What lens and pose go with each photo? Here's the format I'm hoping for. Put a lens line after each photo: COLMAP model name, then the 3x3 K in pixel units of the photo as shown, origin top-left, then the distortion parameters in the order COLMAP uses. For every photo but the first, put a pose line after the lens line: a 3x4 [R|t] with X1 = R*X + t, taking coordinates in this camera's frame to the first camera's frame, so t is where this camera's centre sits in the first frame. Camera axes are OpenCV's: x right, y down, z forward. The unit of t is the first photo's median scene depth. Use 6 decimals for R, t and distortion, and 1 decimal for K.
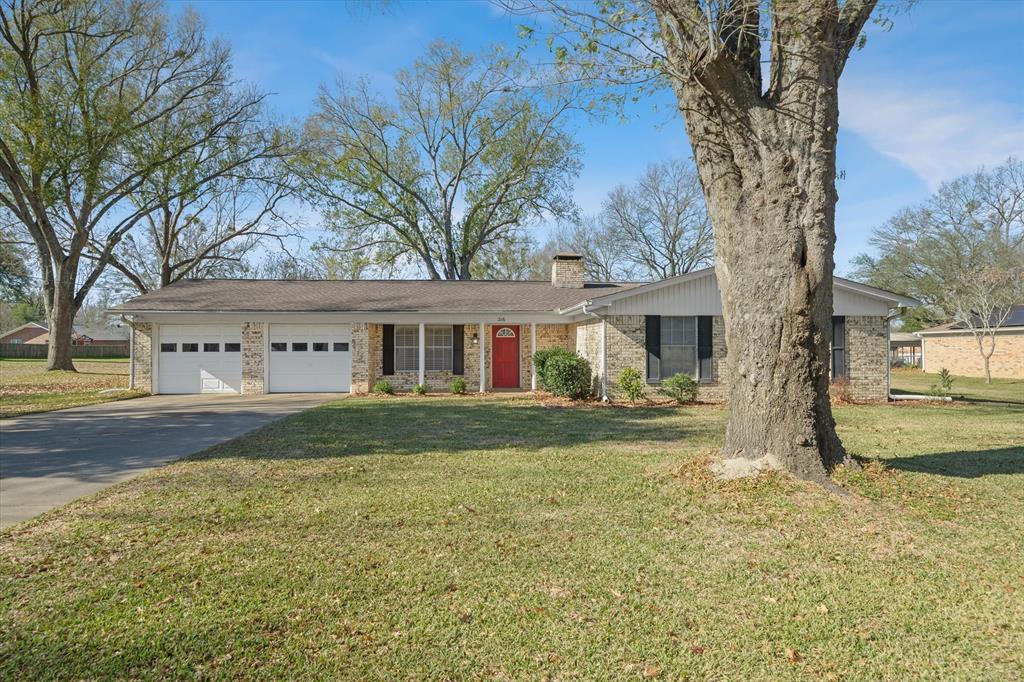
lens RADIAL K [[483.0, 0, 507.5], [0, 483.0, 346.9], [0, 0, 1]] dist [-0.000621, 0.000323]
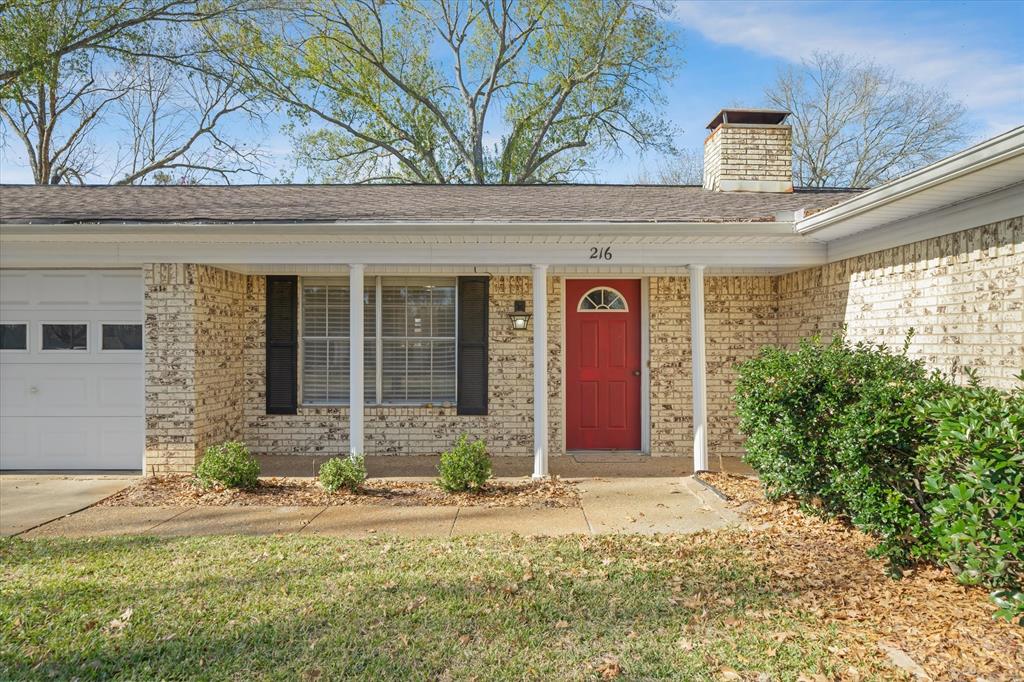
lens RADIAL K [[483.0, 0, 507.5], [0, 483.0, 346.9], [0, 0, 1]] dist [-0.000621, 0.000323]
pose [[0.995923, 0.004613, -0.090088, -0.038996], [-0.003379, 0.999898, 0.013842, 0.001273], [0.090143, -0.013482, 0.995838, 0.577167]]
